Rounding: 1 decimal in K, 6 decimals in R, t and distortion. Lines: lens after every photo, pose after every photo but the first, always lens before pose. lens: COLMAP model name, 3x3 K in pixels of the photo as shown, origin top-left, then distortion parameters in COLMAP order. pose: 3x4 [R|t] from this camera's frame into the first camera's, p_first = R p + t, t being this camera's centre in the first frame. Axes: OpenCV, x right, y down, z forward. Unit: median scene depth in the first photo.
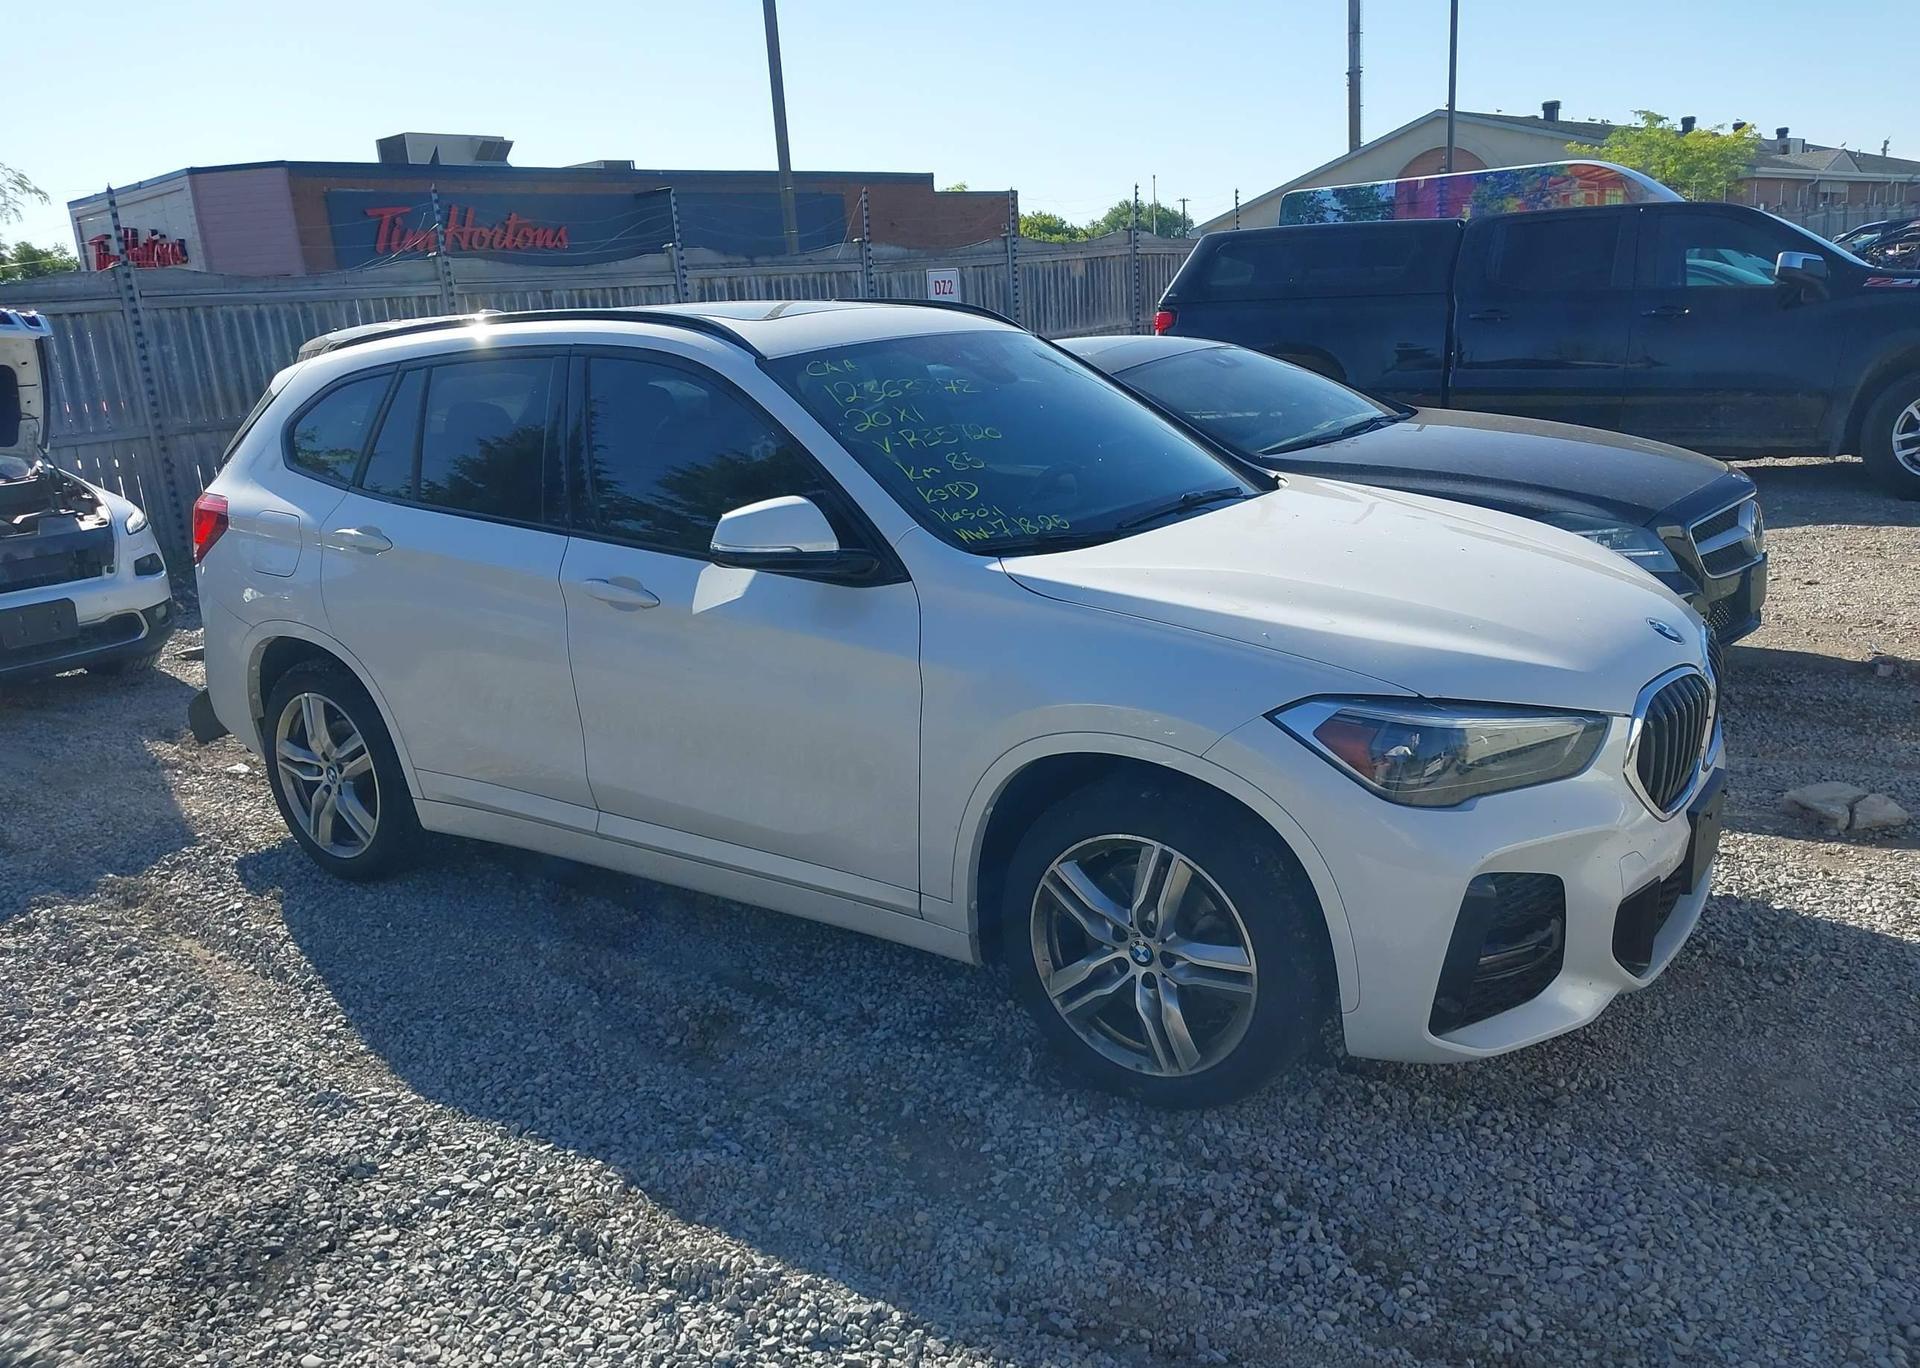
lens RADIAL K [[1715.0, 0, 960.4], [0, 1715.0, 790.7], [0, 0, 1]] dist [0.002001, -0.005919]
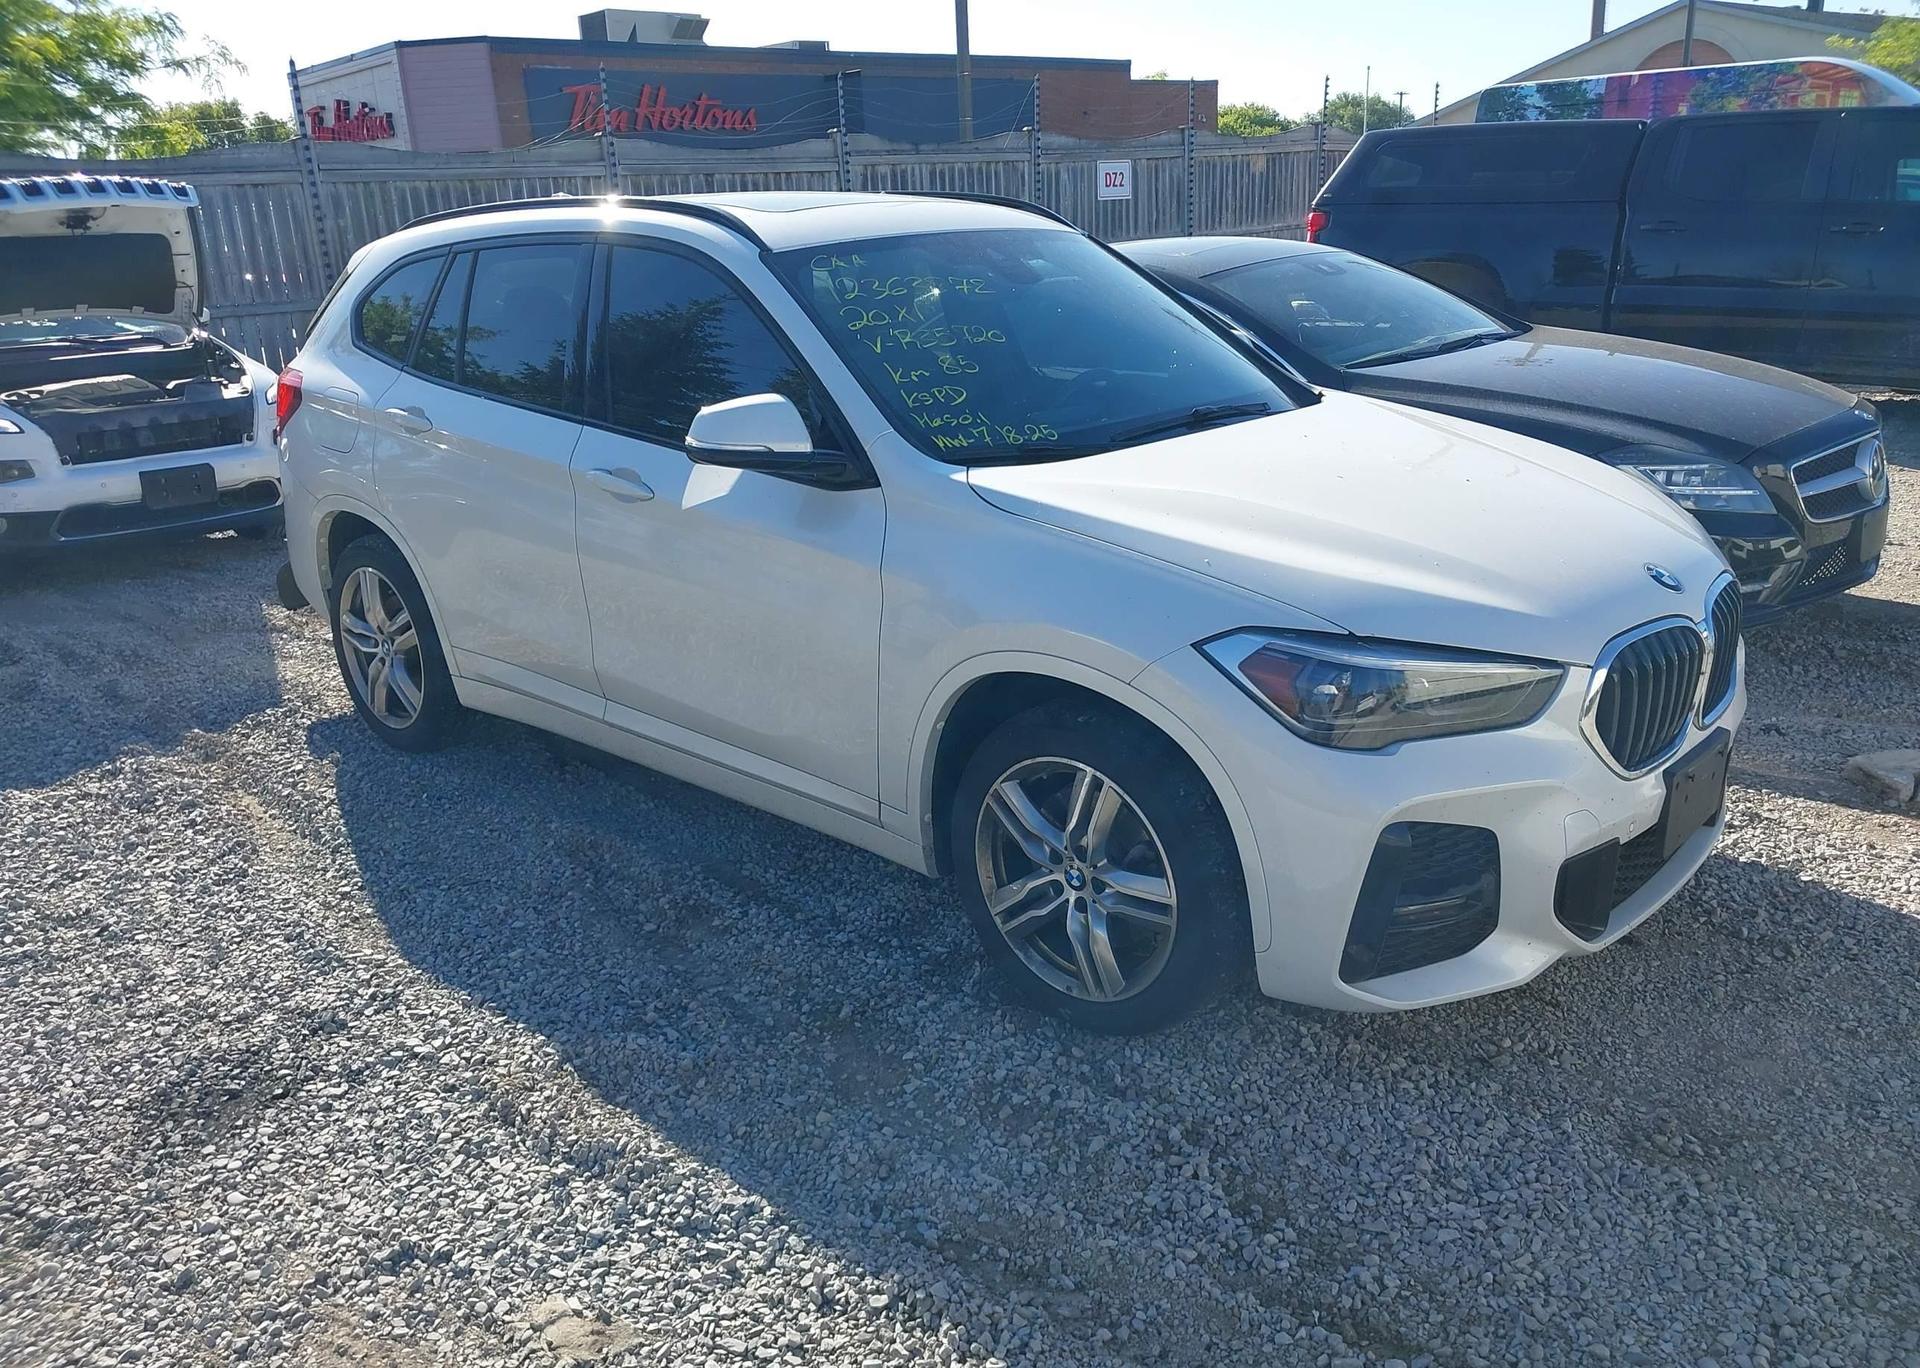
lens RADIAL K [[1700.4, 0, 959.5], [0, 1700.4, 826.6], [0, 0, 1]] dist [0.004273, 0.001400]
pose [[0.990261, 0.071252, -0.119610, 0.145993], [-0.061599, 0.994681, 0.082553, -0.010729], [0.124856, -0.074381, 0.989383, 0.020047]]
